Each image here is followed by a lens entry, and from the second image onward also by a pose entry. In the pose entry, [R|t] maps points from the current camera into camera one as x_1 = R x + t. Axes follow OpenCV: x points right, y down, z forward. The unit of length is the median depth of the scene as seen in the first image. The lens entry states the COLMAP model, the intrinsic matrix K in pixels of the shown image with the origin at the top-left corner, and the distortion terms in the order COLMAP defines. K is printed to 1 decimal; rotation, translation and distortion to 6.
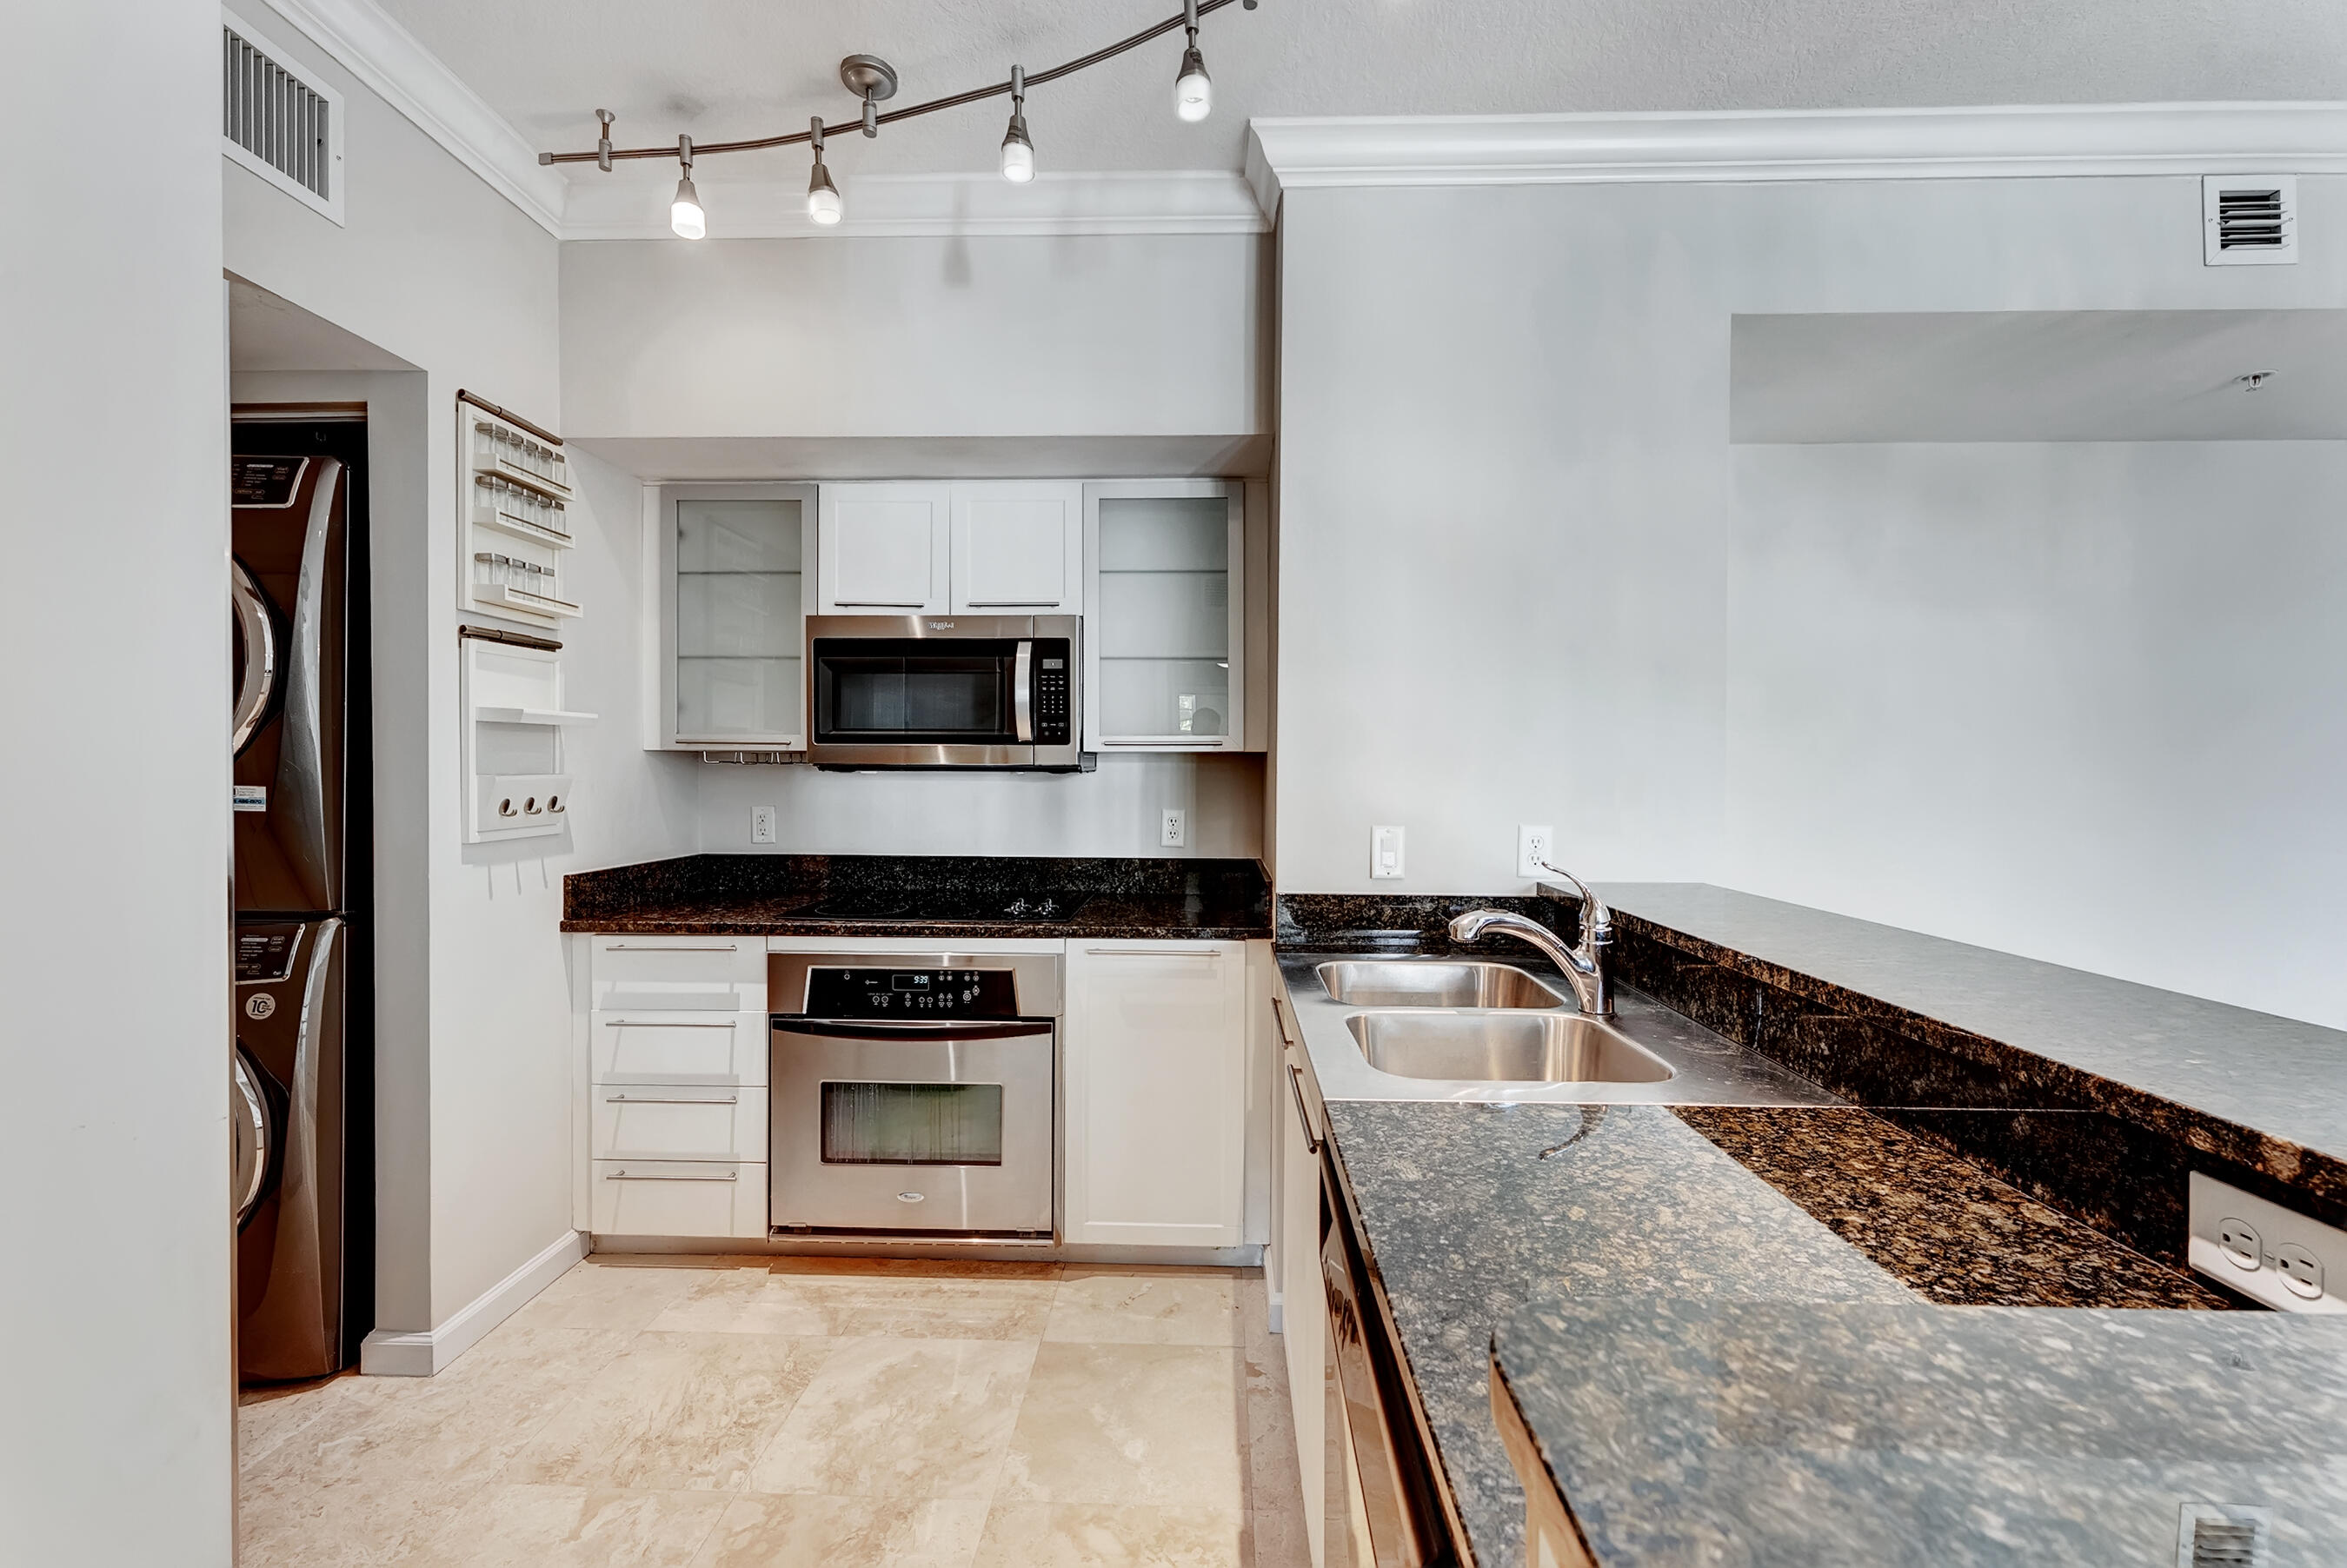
lens RADIAL K [[947.5, 0, 1176.4], [0, 947.5, 780.7], [0, 0, 1]] dist [-0.001731, 0.000487]
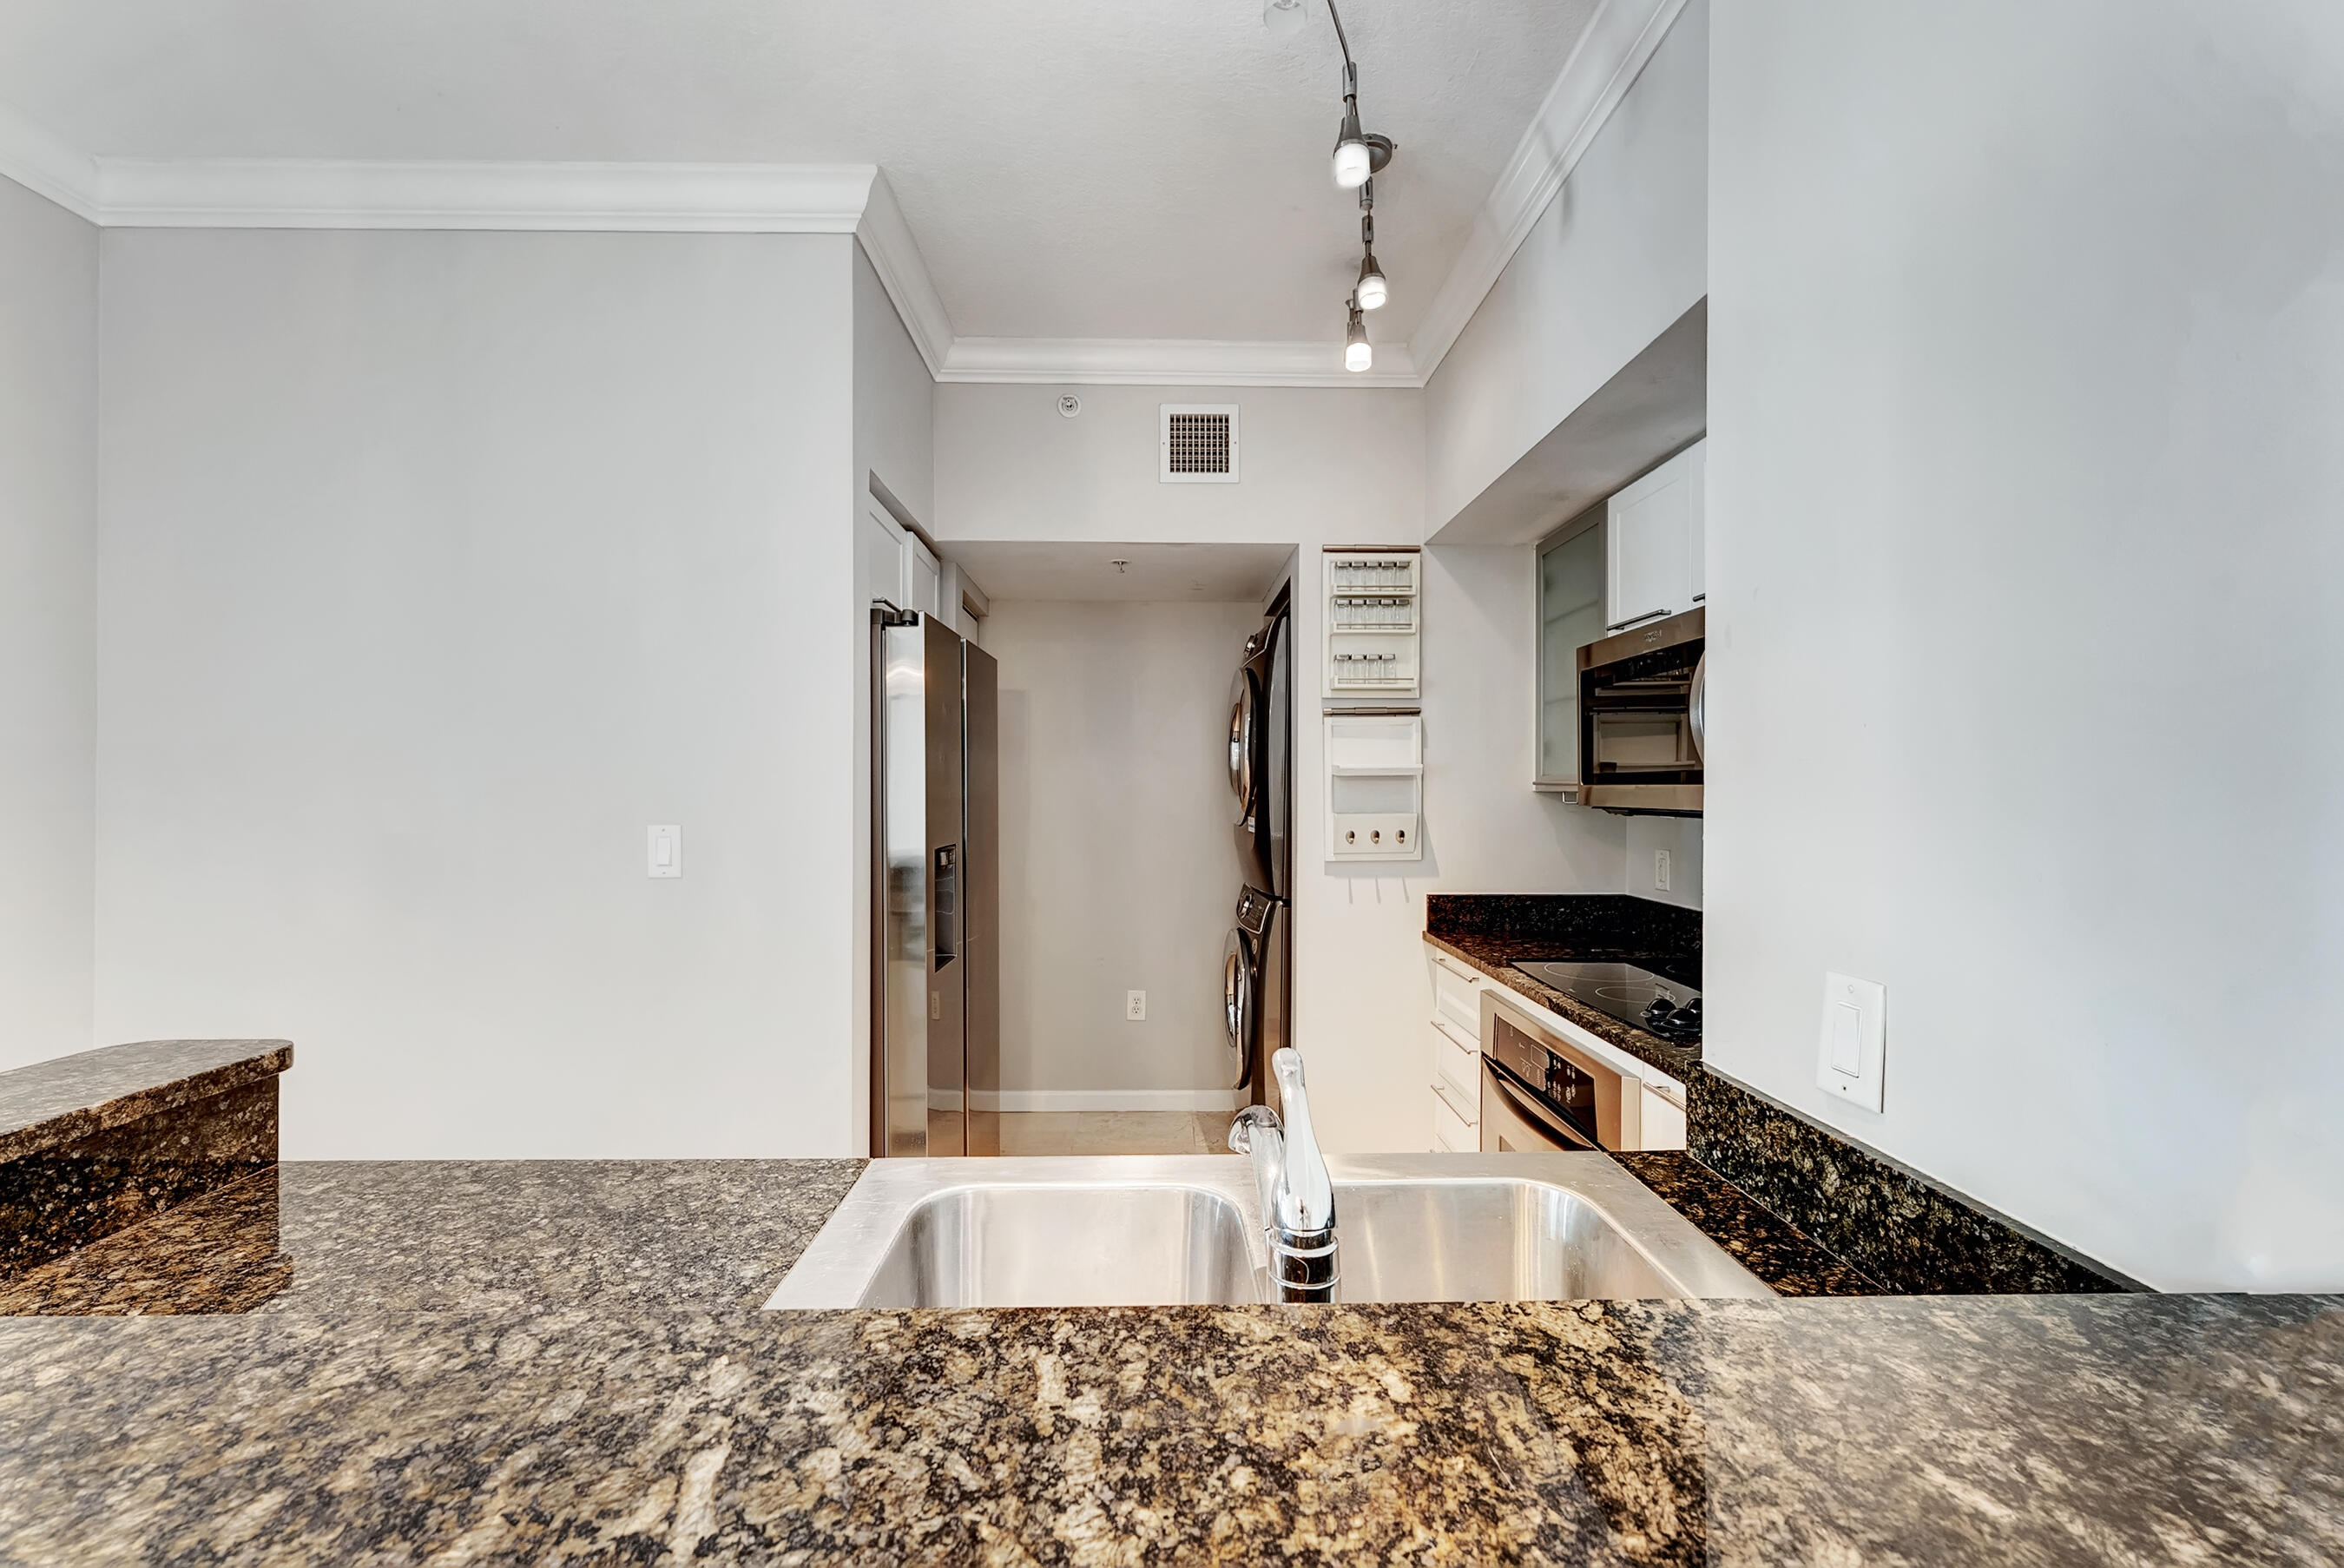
lens RADIAL K [[946.4, 0, 1183.8], [0, 946.4, 781.8], [0, 0, 1]] dist [-0.001731, 0.000487]
pose [[0.062554, -0.010793, -0.997983, 0.587313], [-0.014217, 0.999830, -0.011704, -0.029728], [0.997940, 0.014921, 0.062390, 0.620758]]
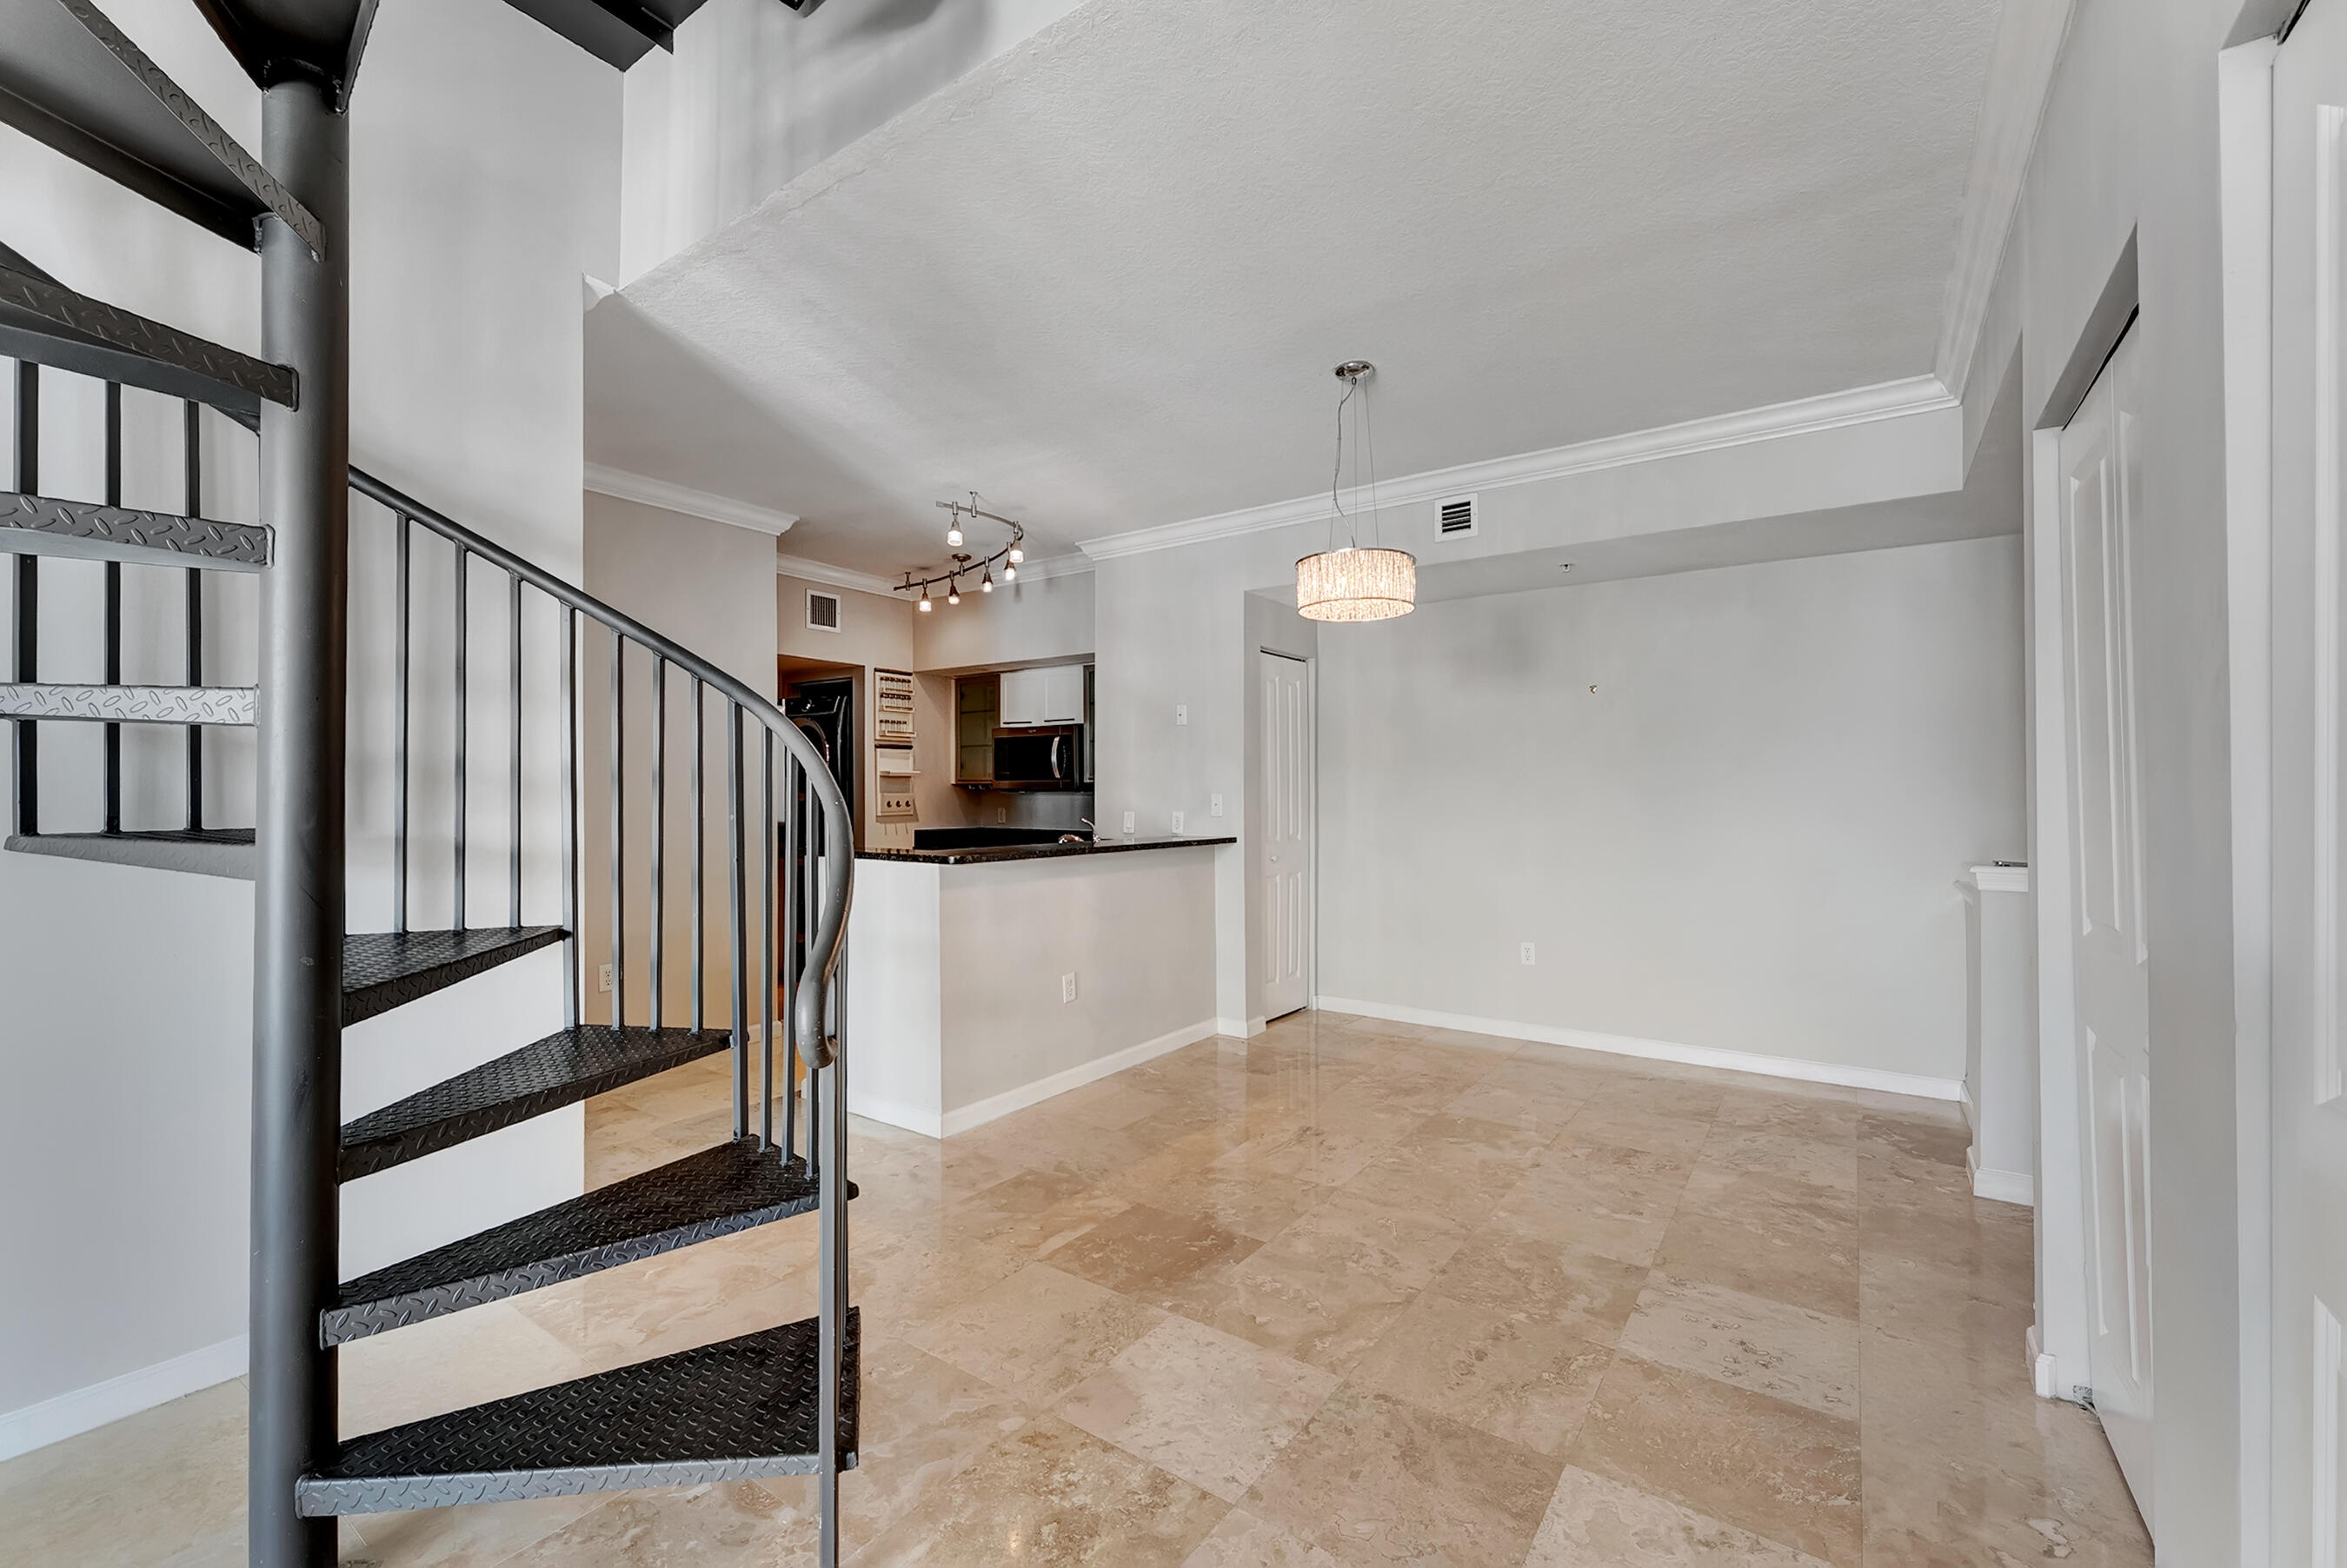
lens RADIAL K [[947.5, 0, 1172.9], [0, 947.5, 792.8], [0, 0, 1]] dist [-0.001731, 0.000487]
pose [[0.834039, -0.006249, -0.551671, 1.552688], [-0.002982, 0.999870, -0.015835, 0.034517], [0.551698, 0.014853, 0.833912, -0.916011]]
